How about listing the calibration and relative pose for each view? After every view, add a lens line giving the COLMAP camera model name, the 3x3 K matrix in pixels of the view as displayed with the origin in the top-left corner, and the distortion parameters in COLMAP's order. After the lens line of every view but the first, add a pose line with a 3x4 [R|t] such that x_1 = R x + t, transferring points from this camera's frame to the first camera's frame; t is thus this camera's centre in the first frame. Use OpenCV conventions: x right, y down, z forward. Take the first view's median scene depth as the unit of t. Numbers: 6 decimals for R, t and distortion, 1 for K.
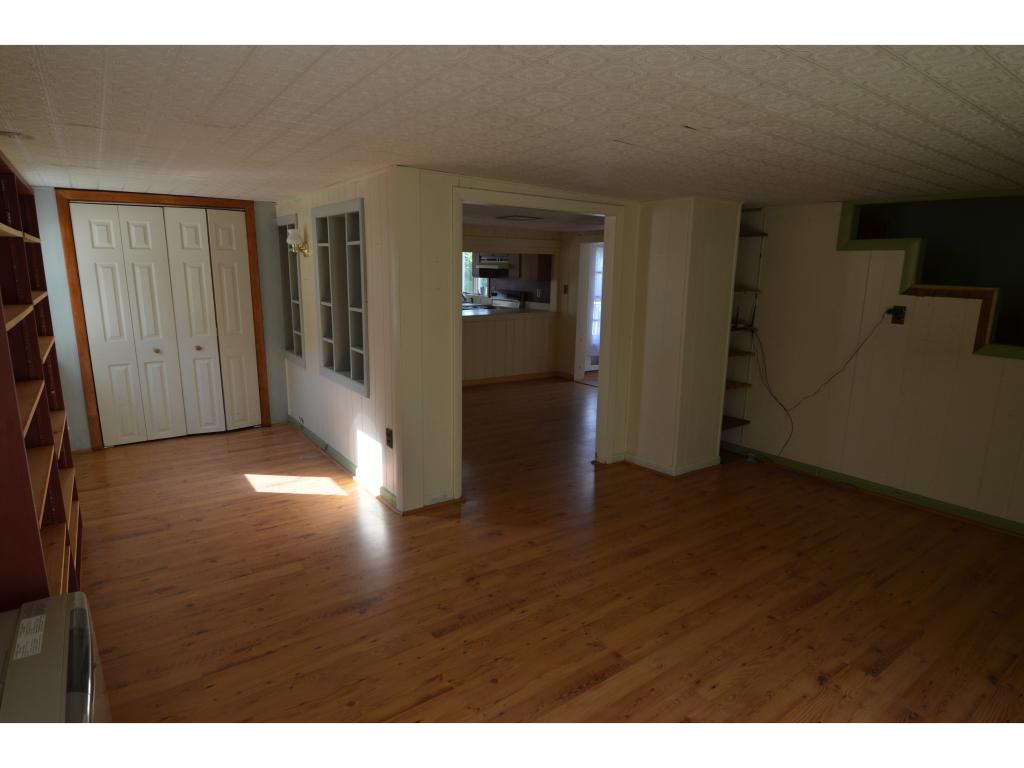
lens RADIAL K [[573.6, 0, 513.0], [0, 573.6, 386.2], [0, 0, 1]] dist [-0.009403, -0.002692]
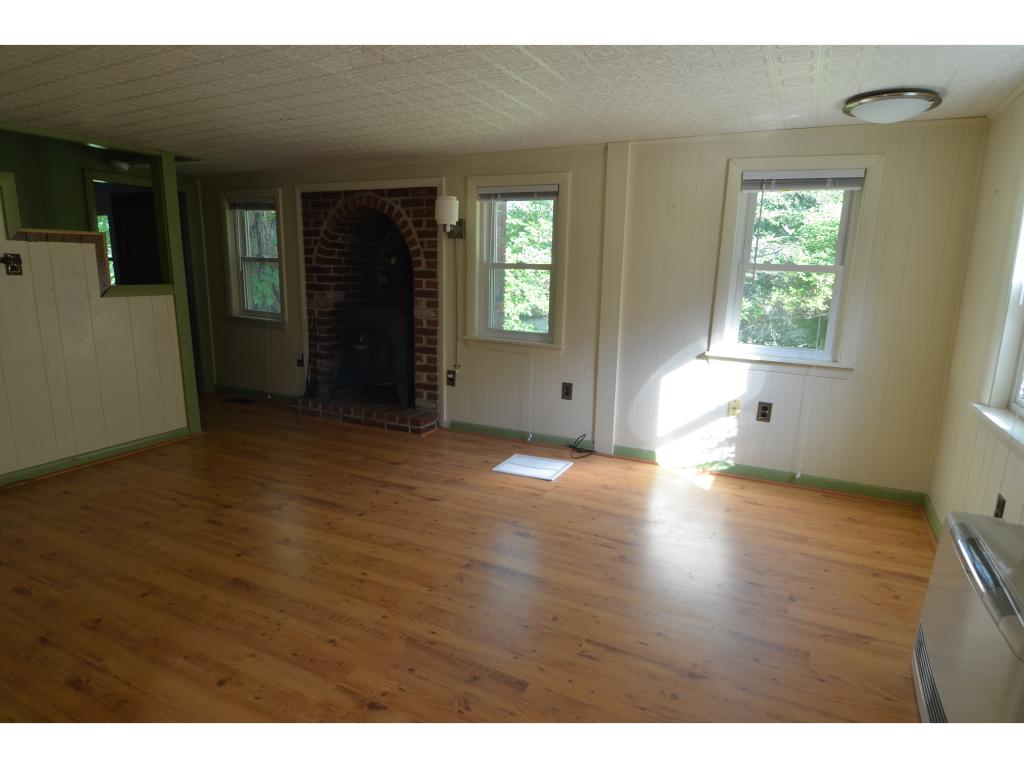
lens RADIAL K [[573.6, 0, 514.5], [0, 573.6, 386.6], [0, 0, 1]] dist [-0.009403, -0.002692]
pose [[-0.480468, -0.197793, 0.854417, -0.626184], [0.143755, 0.943298, 0.299206, -0.143221], [-0.865150, 0.266585, -0.424791, 1.113591]]
